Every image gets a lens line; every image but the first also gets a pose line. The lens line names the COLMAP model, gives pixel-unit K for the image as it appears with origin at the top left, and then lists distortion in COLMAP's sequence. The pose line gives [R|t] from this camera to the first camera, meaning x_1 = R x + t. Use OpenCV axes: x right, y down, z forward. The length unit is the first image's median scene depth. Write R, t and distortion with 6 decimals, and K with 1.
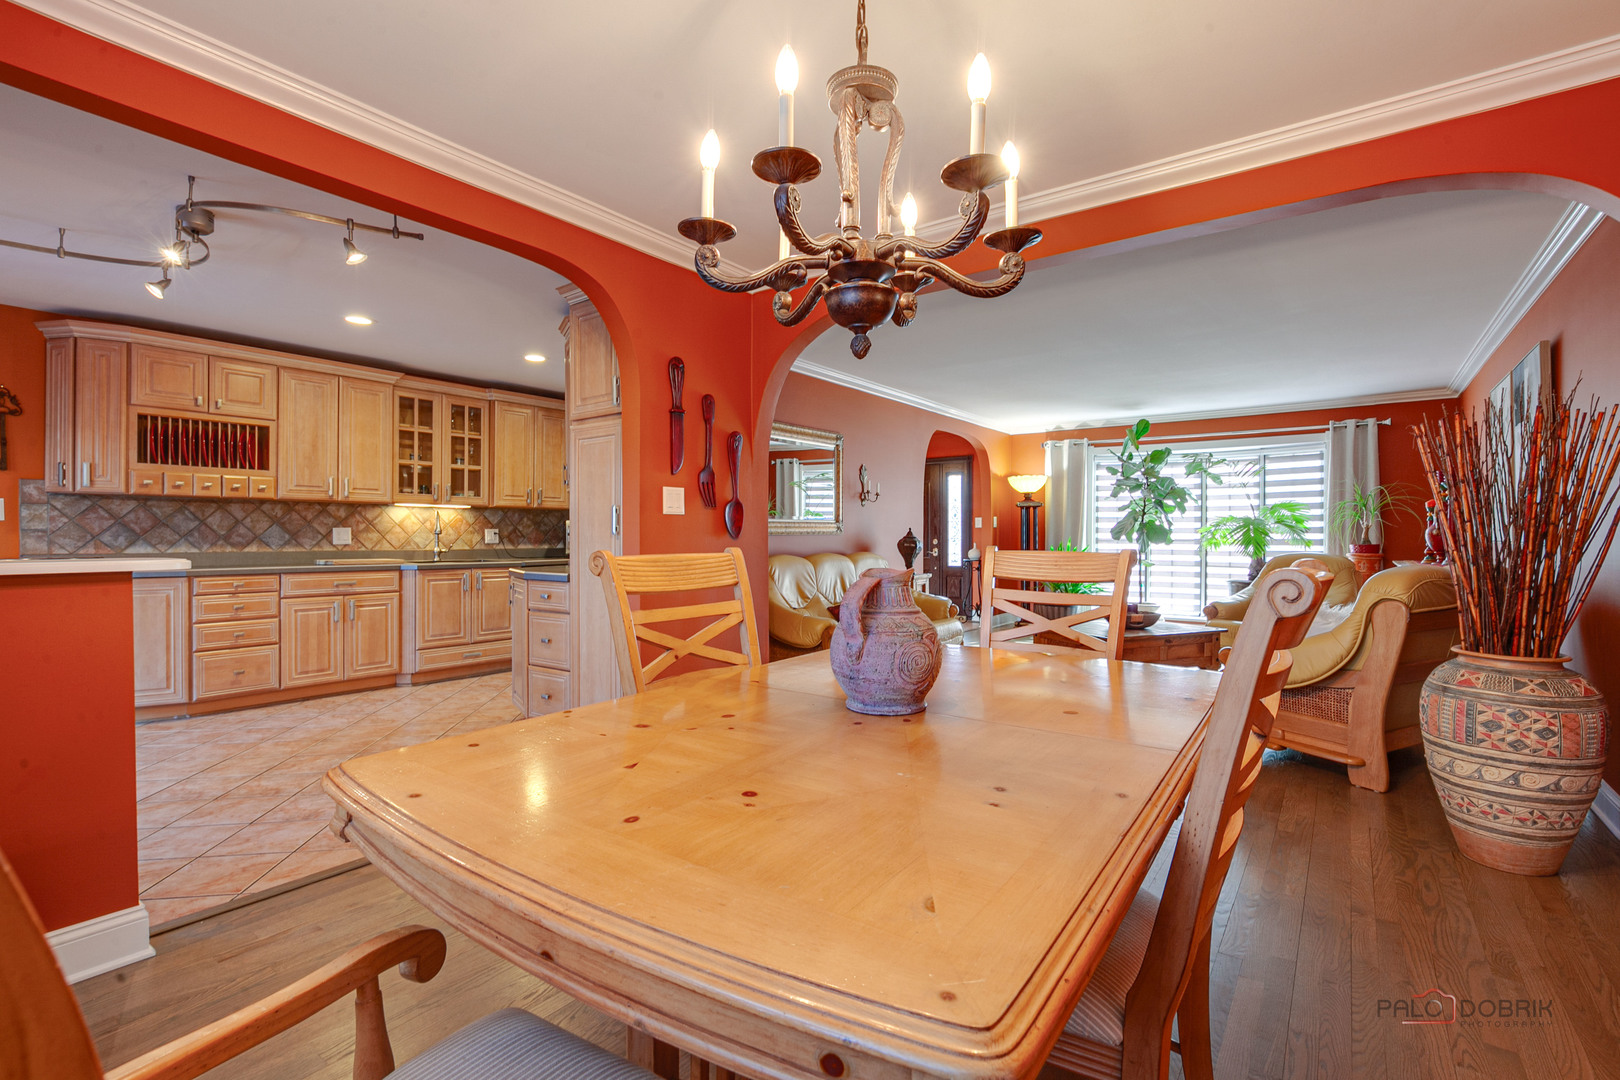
lens RADIAL K [[749.9, 0, 811.0], [0, 749.9, 539.5], [0, 0, 1]] dist [-0.018828, 0.003241]
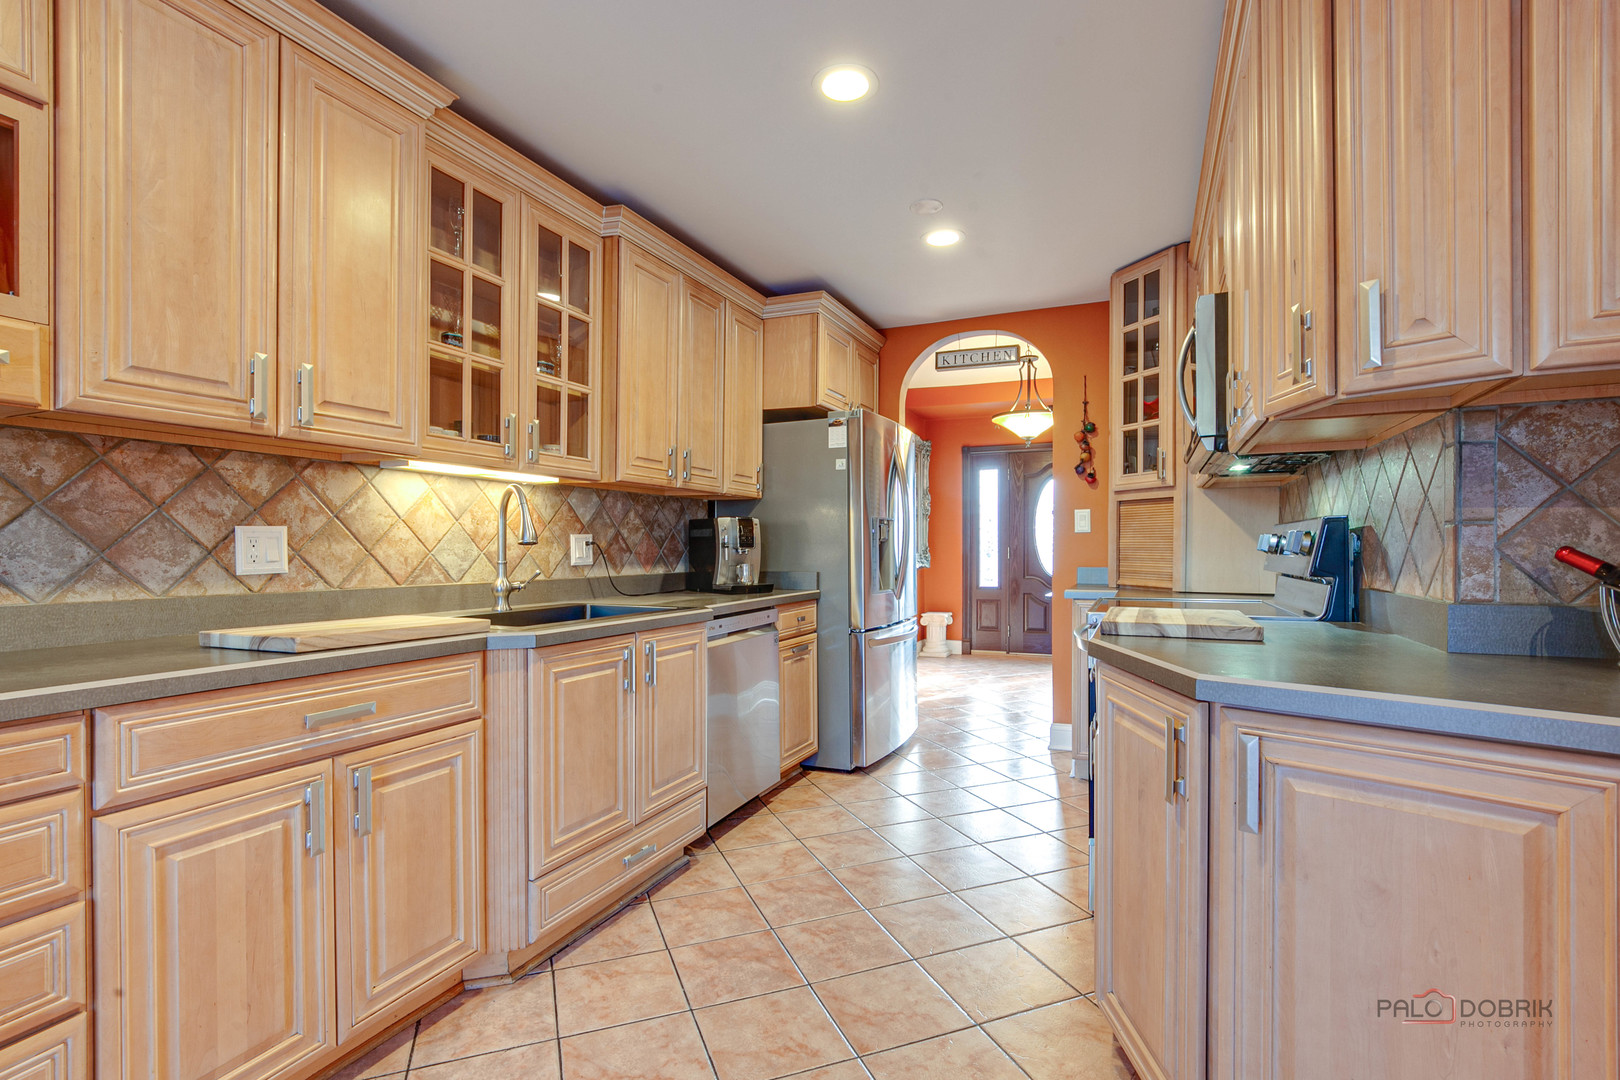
lens RADIAL K [[749.9, 0, 807.8], [0, 749.9, 554.7], [0, 0, 1]] dist [-0.018828, 0.003241]
pose [[0.973665, -0.006369, 0.227896, -0.483216], [0.006036, 0.999979, 0.002159, -0.001834], [-0.227905, -0.000726, 0.973683, 0.638049]]
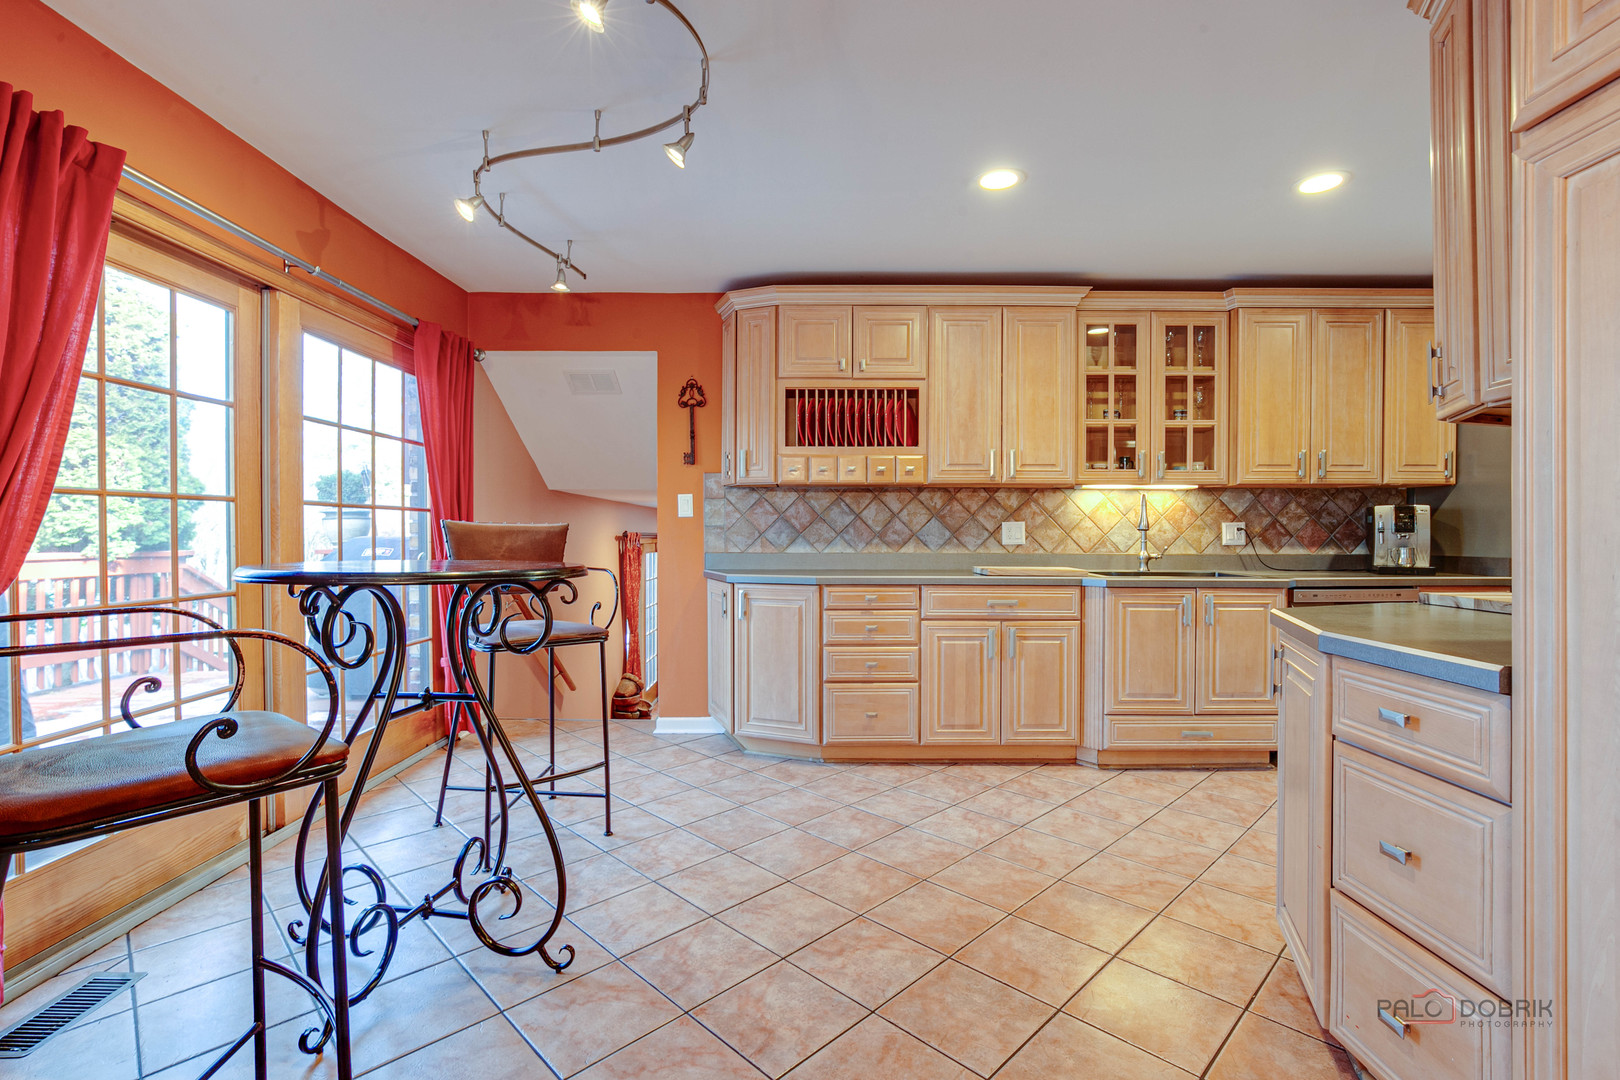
lens RADIAL K [[749.9, 0, 802.2], [0, 749.9, 531.9], [0, 0, 1]] dist [-0.018828, 0.003241]
pose [[0.596822, -0.000224, -0.802374, -0.175521], [-0.004673, 0.999982, -0.003755, -0.002283], [0.802360, 0.005991, 0.596810, 0.417829]]
